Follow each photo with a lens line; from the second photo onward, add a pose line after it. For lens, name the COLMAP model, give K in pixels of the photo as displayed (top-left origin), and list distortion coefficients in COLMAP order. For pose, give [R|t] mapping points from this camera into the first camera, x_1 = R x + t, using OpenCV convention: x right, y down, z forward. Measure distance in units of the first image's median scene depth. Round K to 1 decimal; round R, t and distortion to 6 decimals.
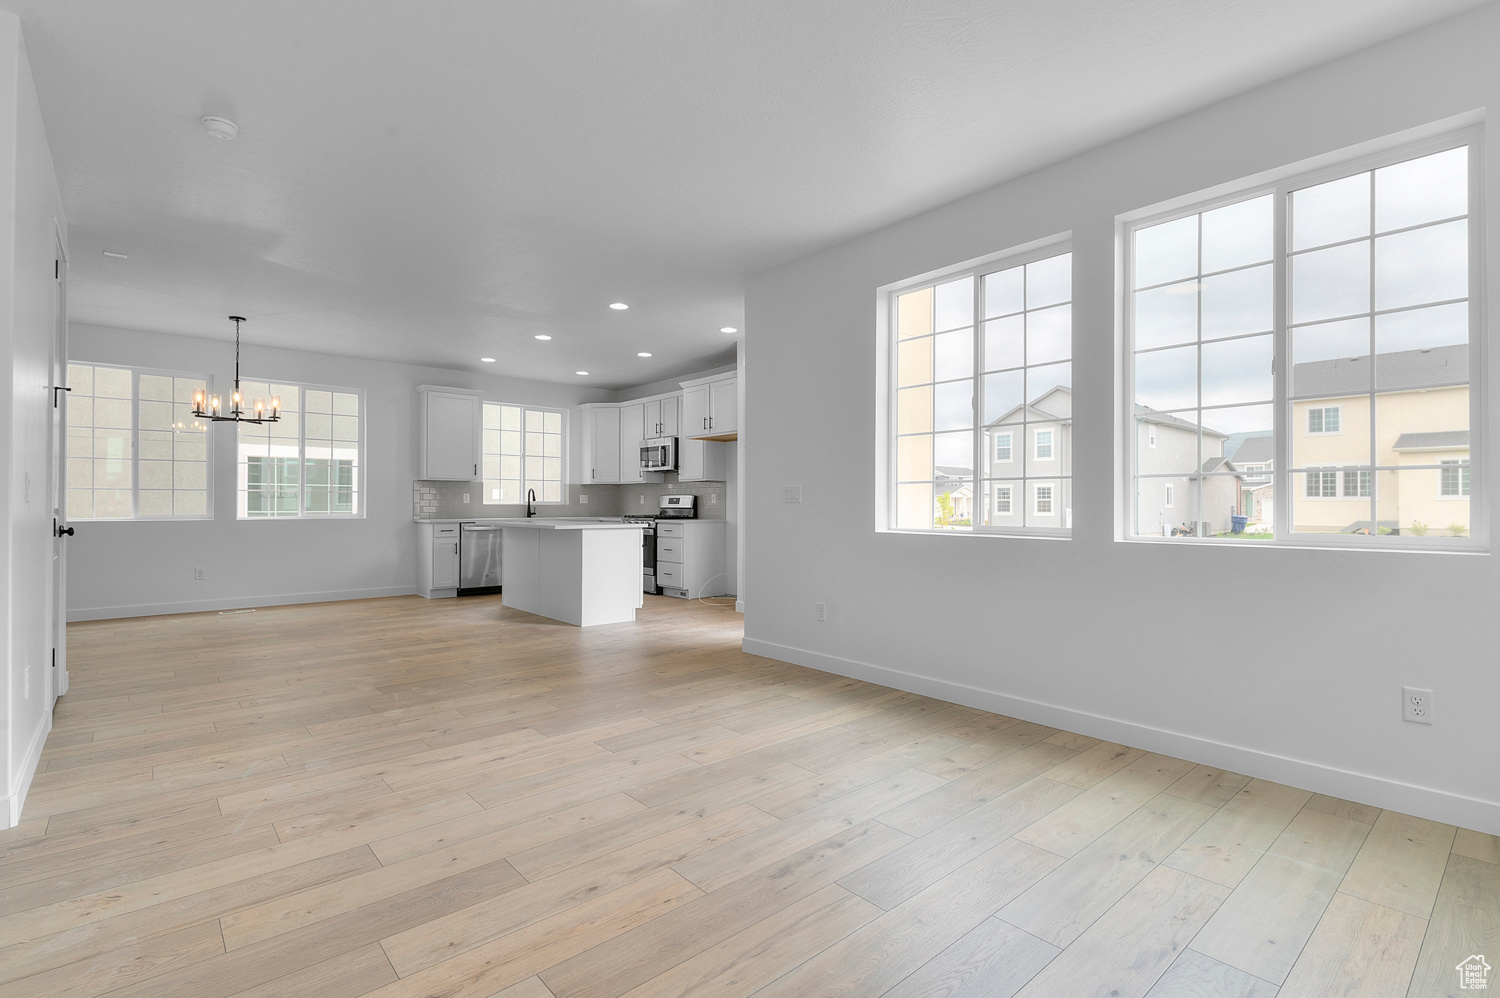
lens RADIAL K [[700.5, 0, 753.4], [0, 700.5, 496.7], [0, 0, 1]] dist [0.000628, 0.001527]
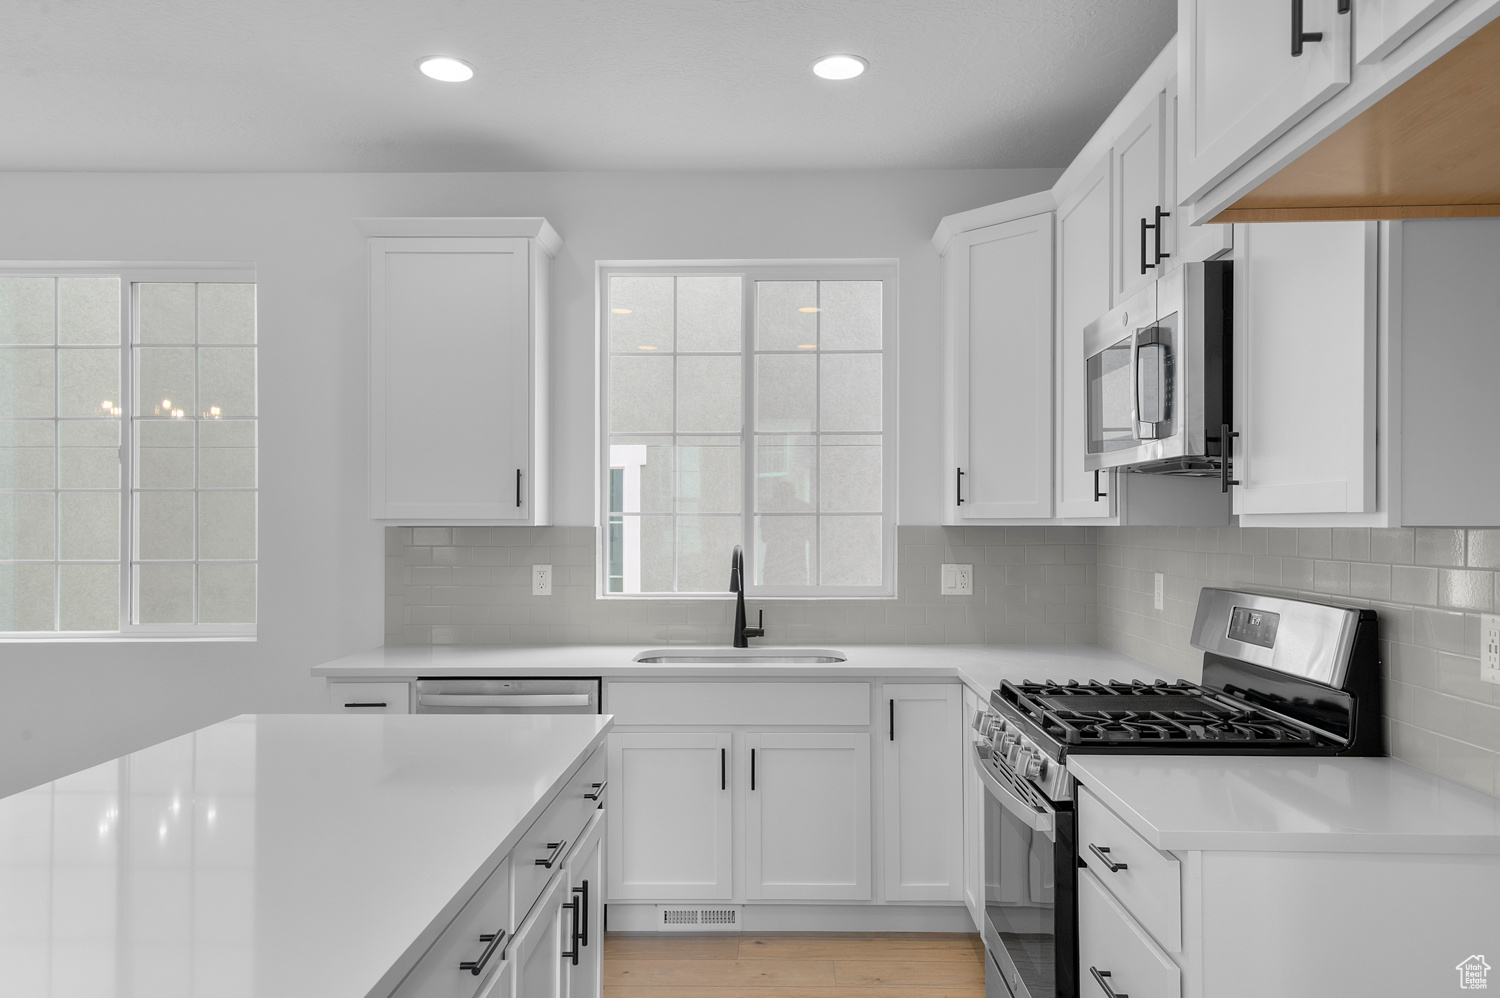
lens RADIAL K [[1067.5, 0, 755.6], [0, 1067.5, 505.8], [0, 0, 1]] dist [0.000978, -0.001042]
pose [[0.729711, -0.015434, -0.683582, -0.016685], [0.010018, 0.999879, -0.011882, -0.023818], [0.683683, 0.001822, 0.729777, 0.720677]]
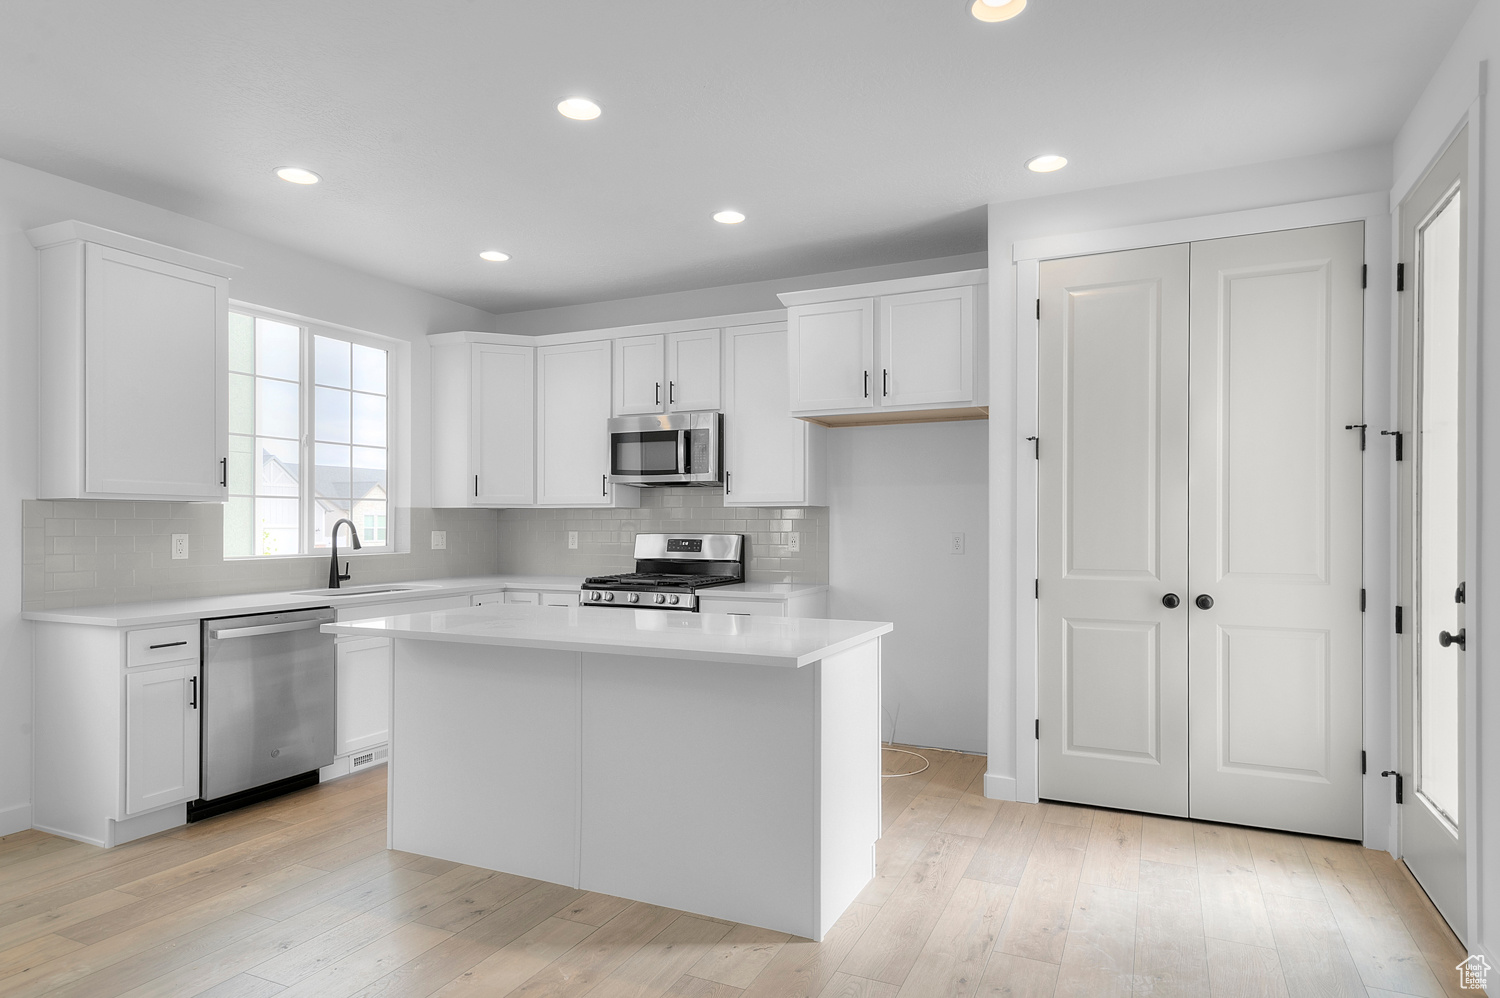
lens RADIAL K [[856.0, 0, 761.4], [0, 856.0, 509.5], [0, 0, 1]] dist [0.003279, -0.000751]
pose [[0.914410, 0.004546, 0.404764, -0.309572], [-0.003659, 0.999989, -0.002963, -0.017559], [-0.404773, 0.001228, 0.914417, 0.446560]]
